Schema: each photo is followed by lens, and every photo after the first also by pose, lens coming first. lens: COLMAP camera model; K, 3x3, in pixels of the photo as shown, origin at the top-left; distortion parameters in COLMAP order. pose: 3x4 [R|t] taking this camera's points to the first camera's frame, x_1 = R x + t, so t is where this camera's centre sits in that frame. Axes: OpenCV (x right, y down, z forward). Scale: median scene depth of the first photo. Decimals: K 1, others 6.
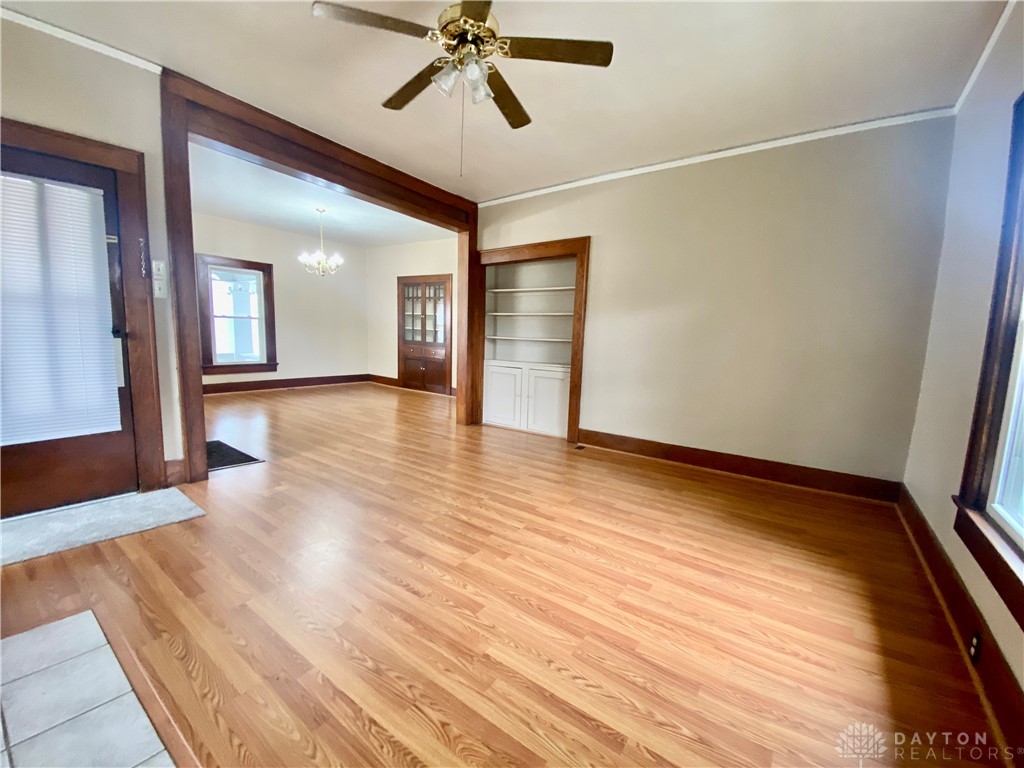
lens RADIAL K [[412.1, 0, 512.0], [0, 412.1, 384.0], [0, 0, 1]] dist [0.036874, -0.026960]
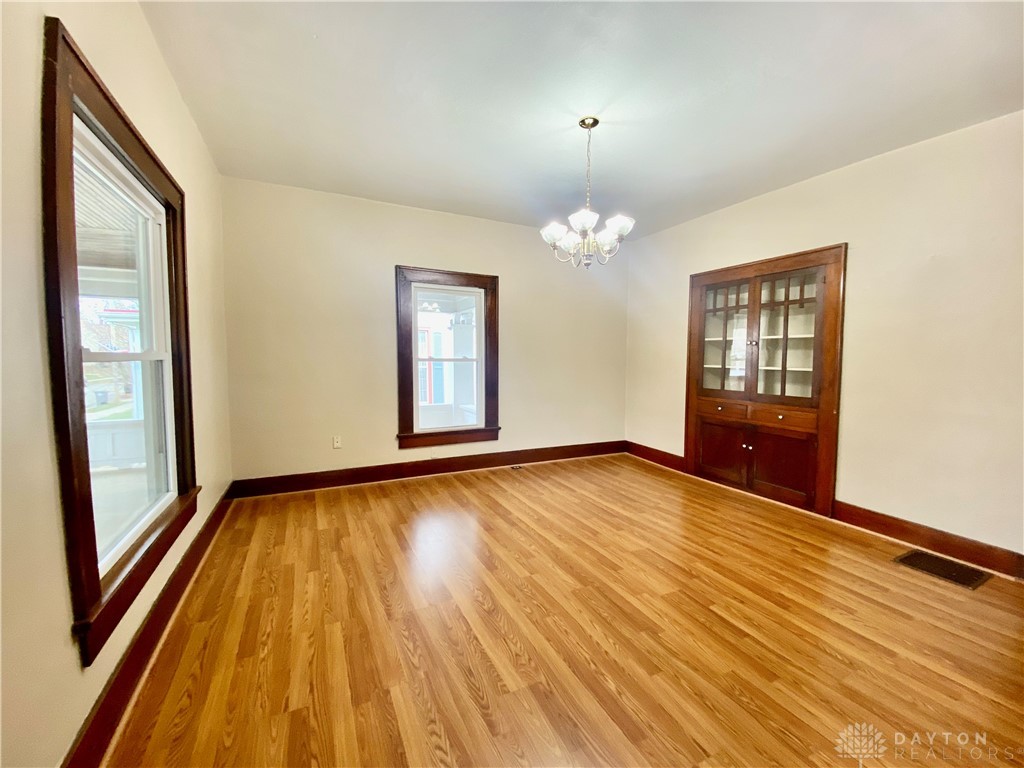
lens RADIAL K [[412.1, 0, 512.0], [0, 412.1, 384.0], [0, 0, 1]] dist [0.036874, -0.026960]
pose [[0.883418, -0.004600, -0.468564, -0.218989], [-0.031165, 0.997161, -0.068548, -0.064995], [0.467549, 0.075160, 0.880766, 0.391581]]
